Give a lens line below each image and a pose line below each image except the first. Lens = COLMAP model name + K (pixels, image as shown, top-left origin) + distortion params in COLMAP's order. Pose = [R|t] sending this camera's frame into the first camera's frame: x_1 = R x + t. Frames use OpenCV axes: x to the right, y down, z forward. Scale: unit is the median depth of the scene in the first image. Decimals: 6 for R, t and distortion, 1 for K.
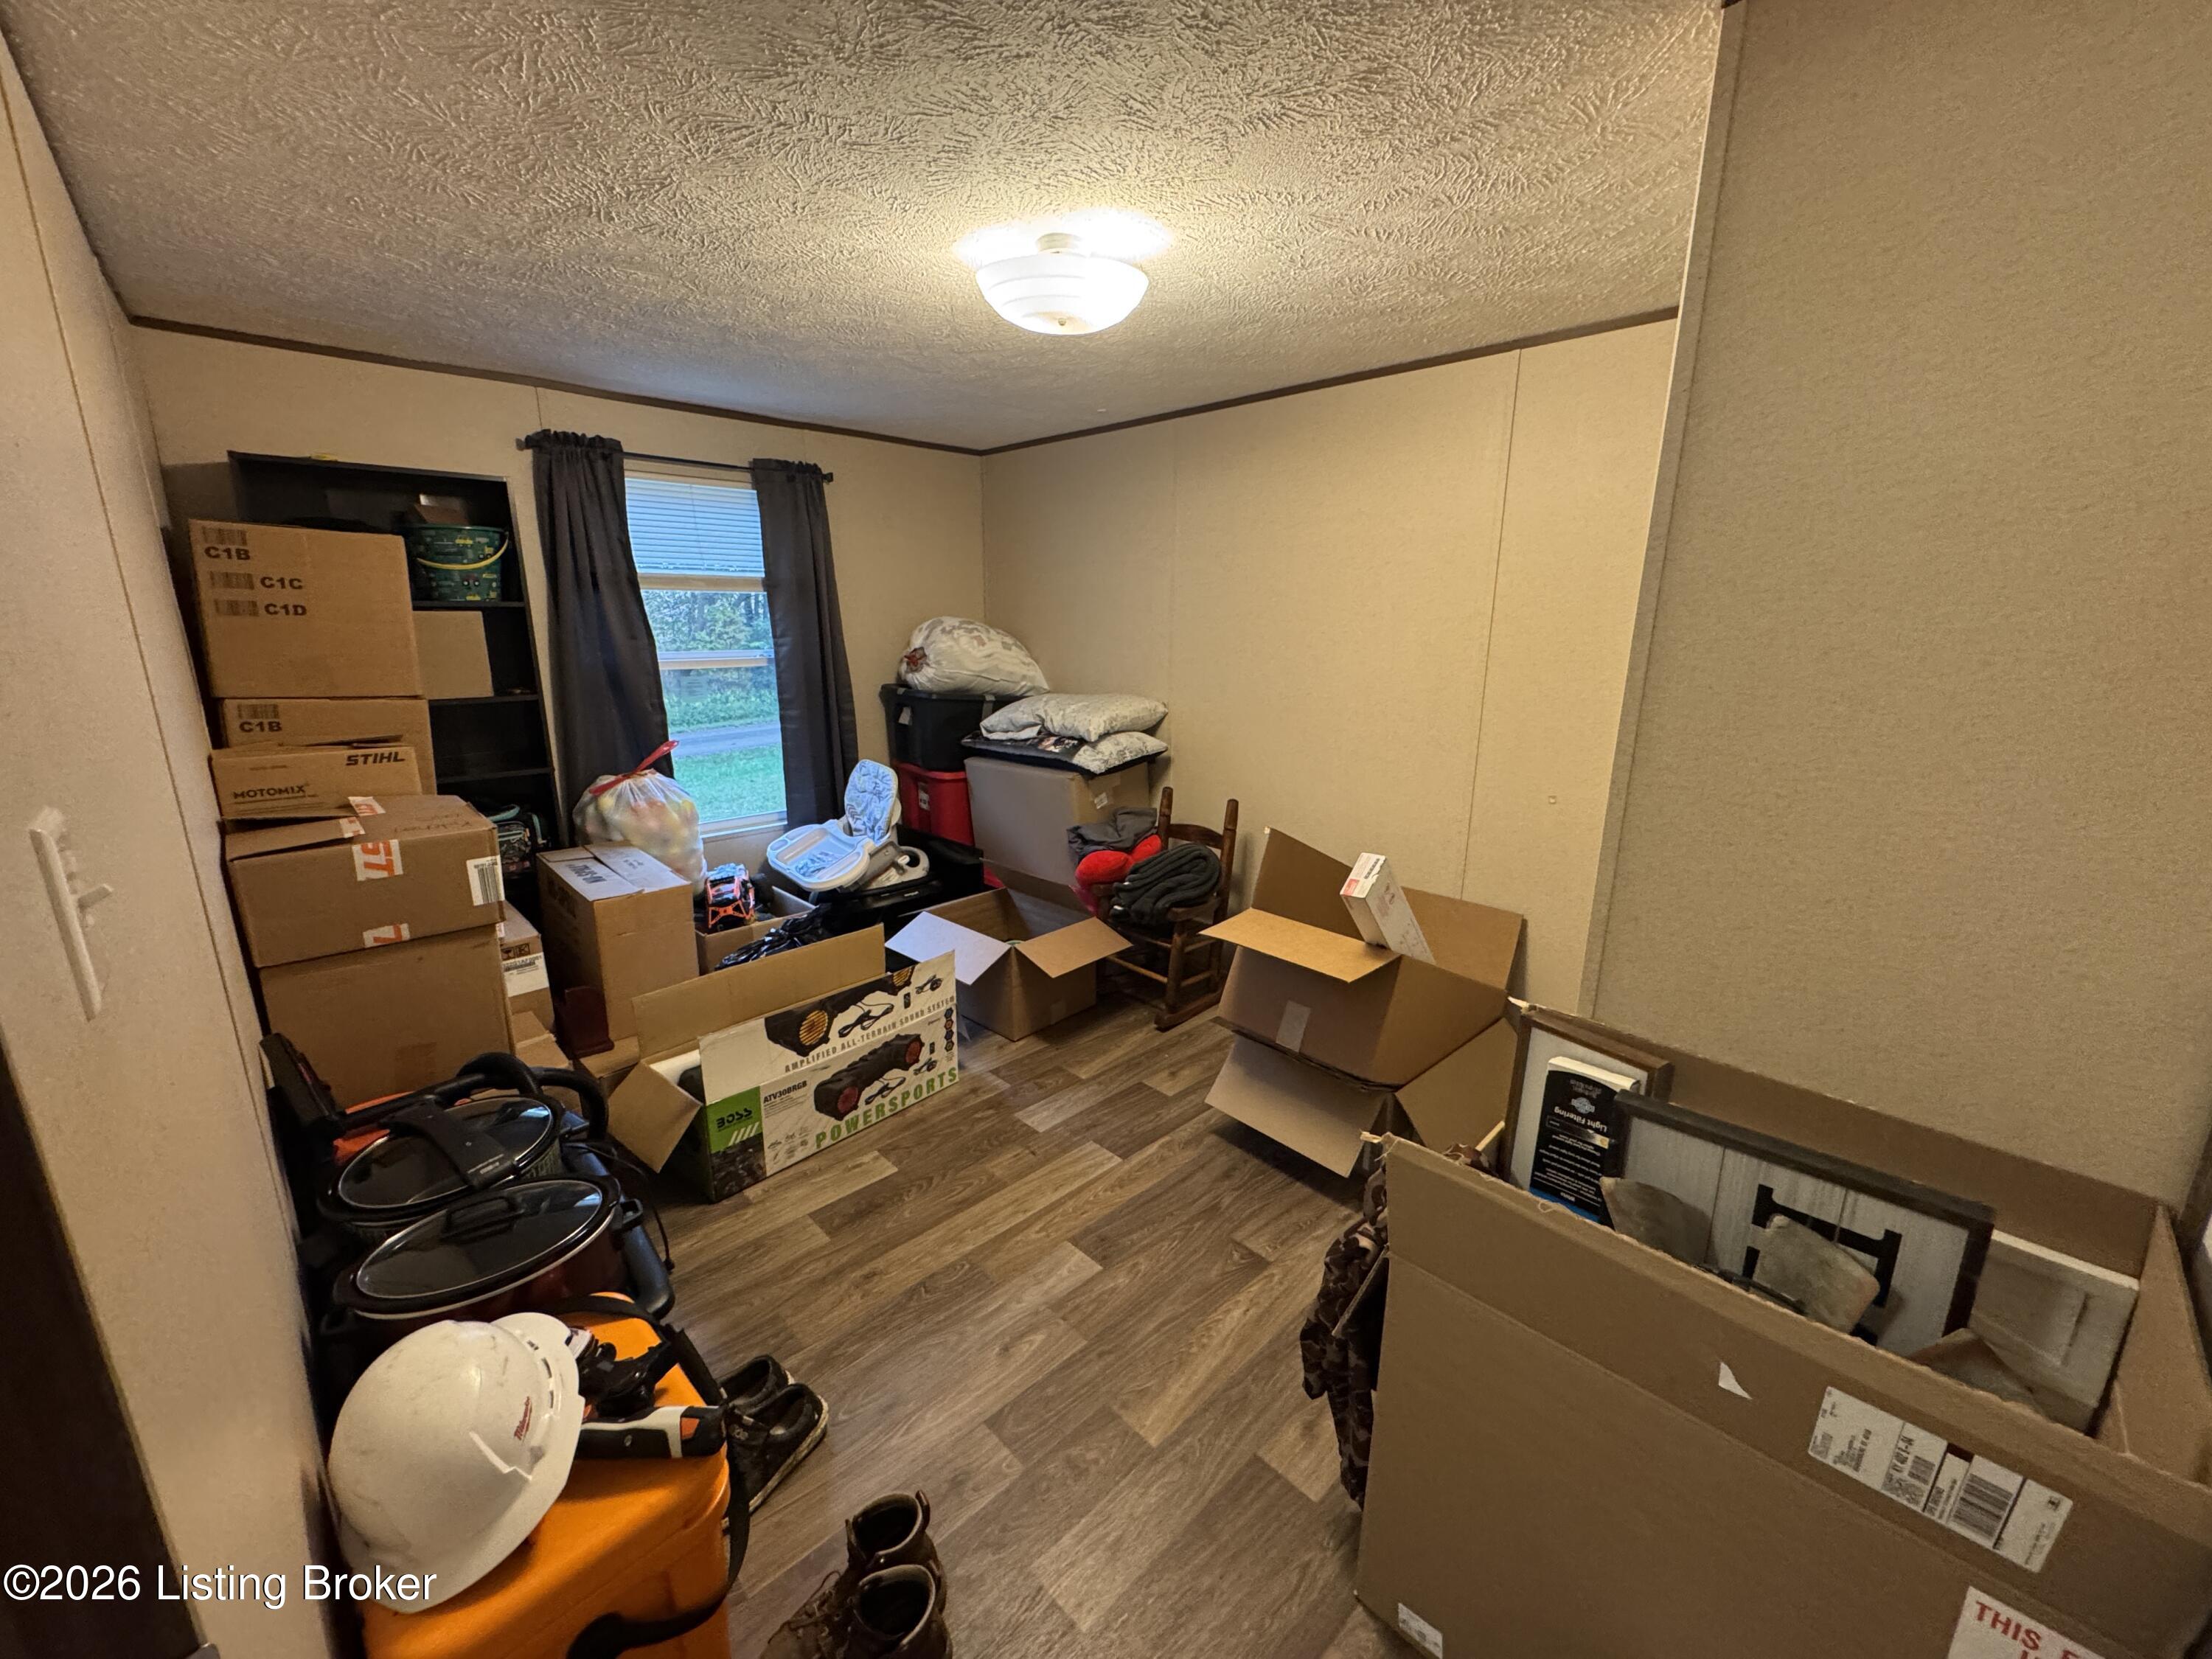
lens RADIAL K [[882.9, 0, 1100.8], [0, 882.9, 830.8], [0, 0, 1]] dist [0.000555, 0.000450]
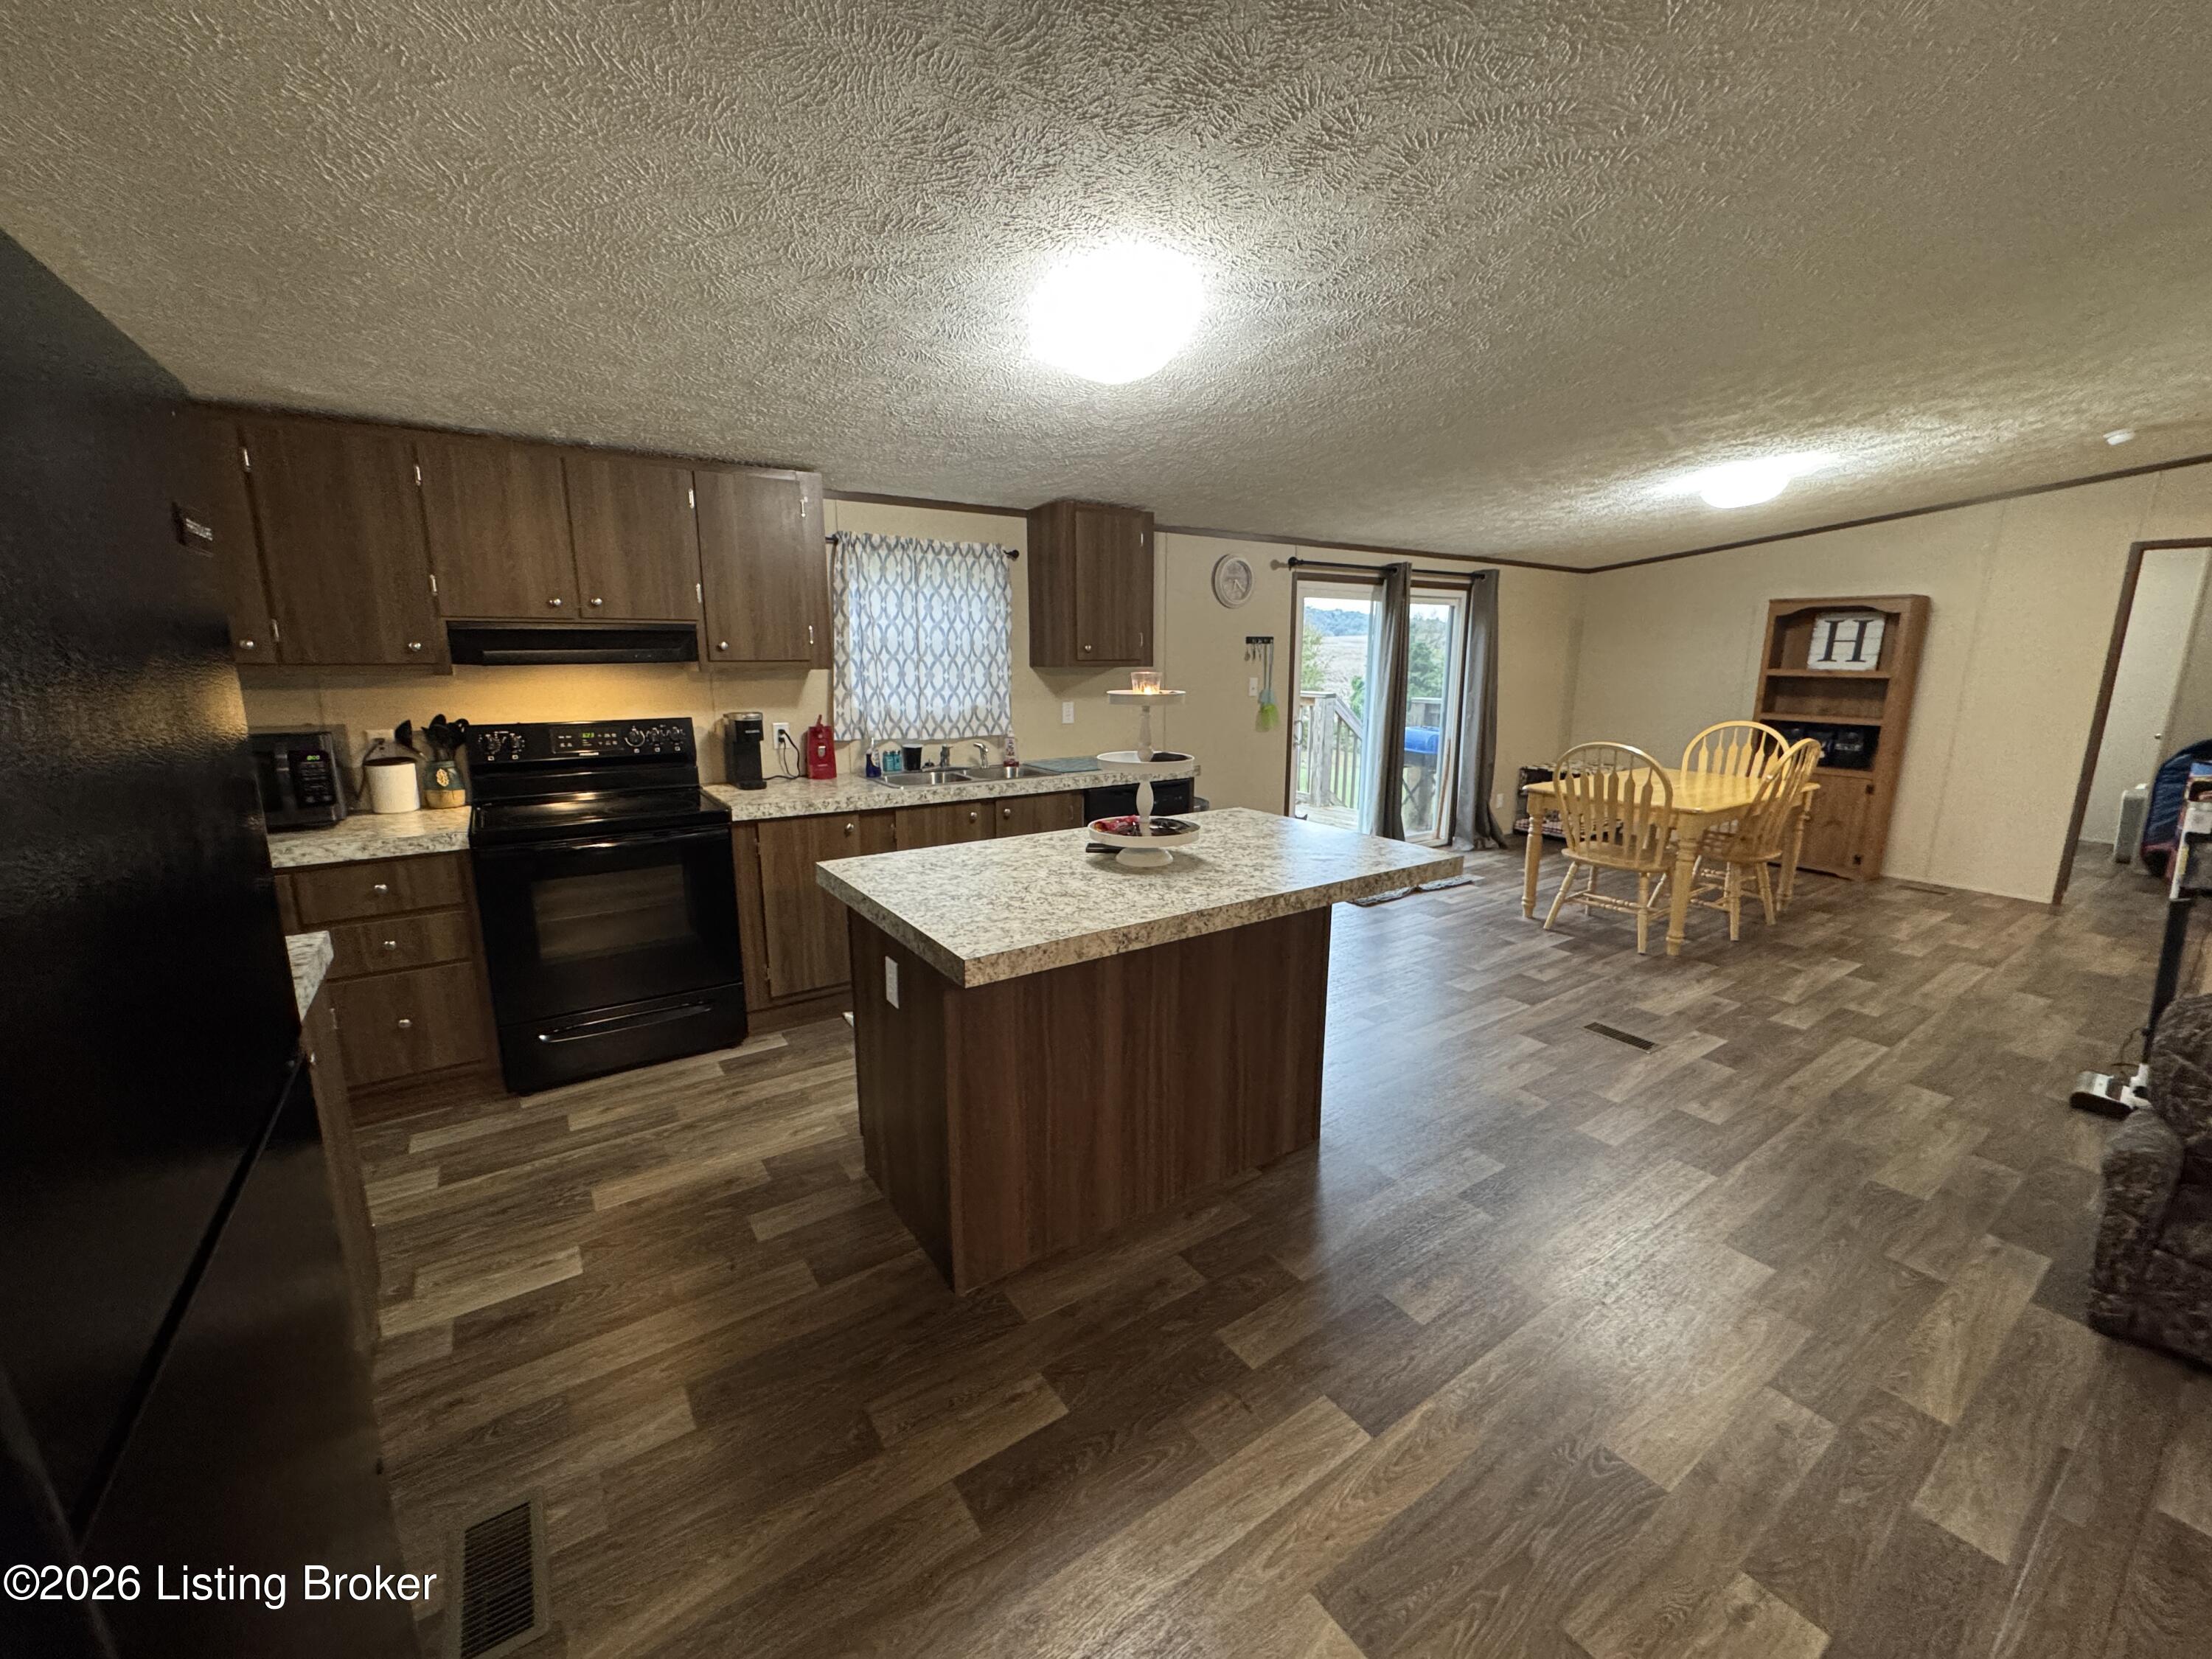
lens RADIAL K [[882.9, 0, 1104.3], [0, 882.9, 829.6], [0, 0, 1]] dist [0.000555, 0.000450]
pose [[0.987002, 0.040256, -0.155586, -0.119894], [-0.046705, 0.998185, -0.038017, -0.103880], [0.153773, 0.044789, 0.987091, 0.277062]]
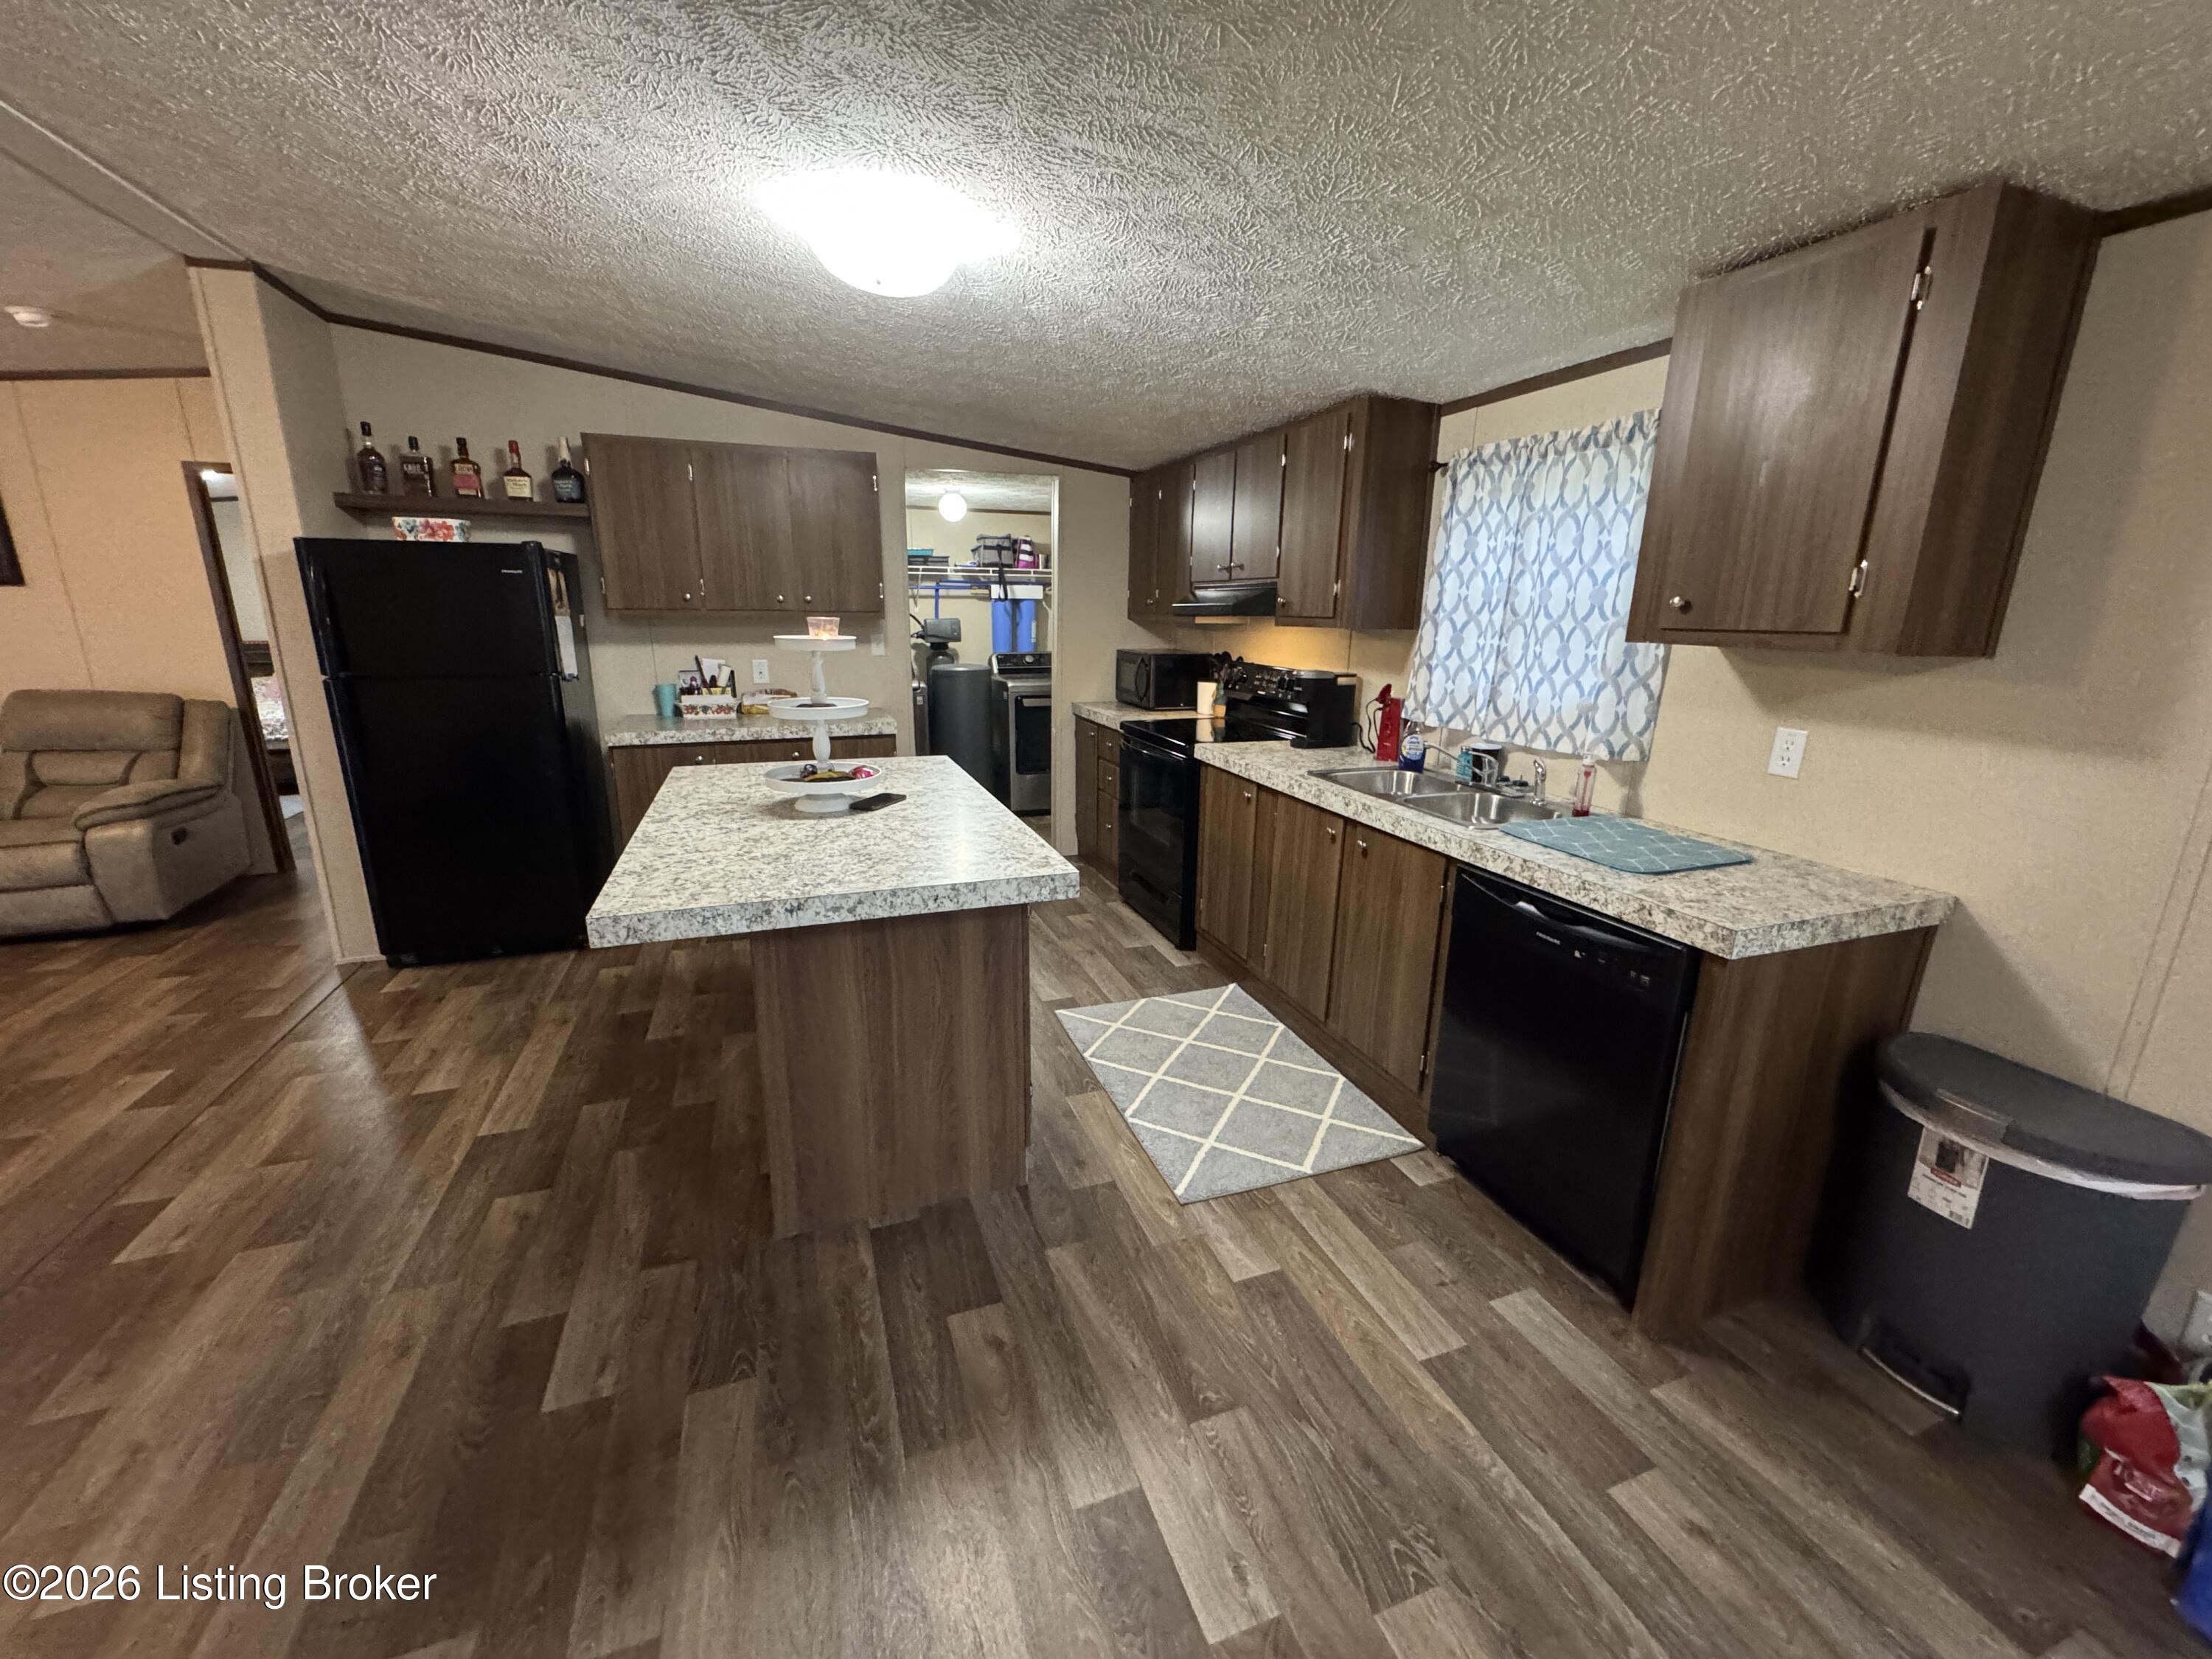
lens RADIAL K [[882.9, 0, 1095.9], [0, 882.9, 821.6], [0, 0, 1]] dist [0.000555, 0.000450]
pose [[-0.404196, 0.217531, -0.888429, 0.699101], [-0.231692, 0.915280, 0.329515, -0.587754], [0.884841, 0.339031, -0.319553, 2.243710]]
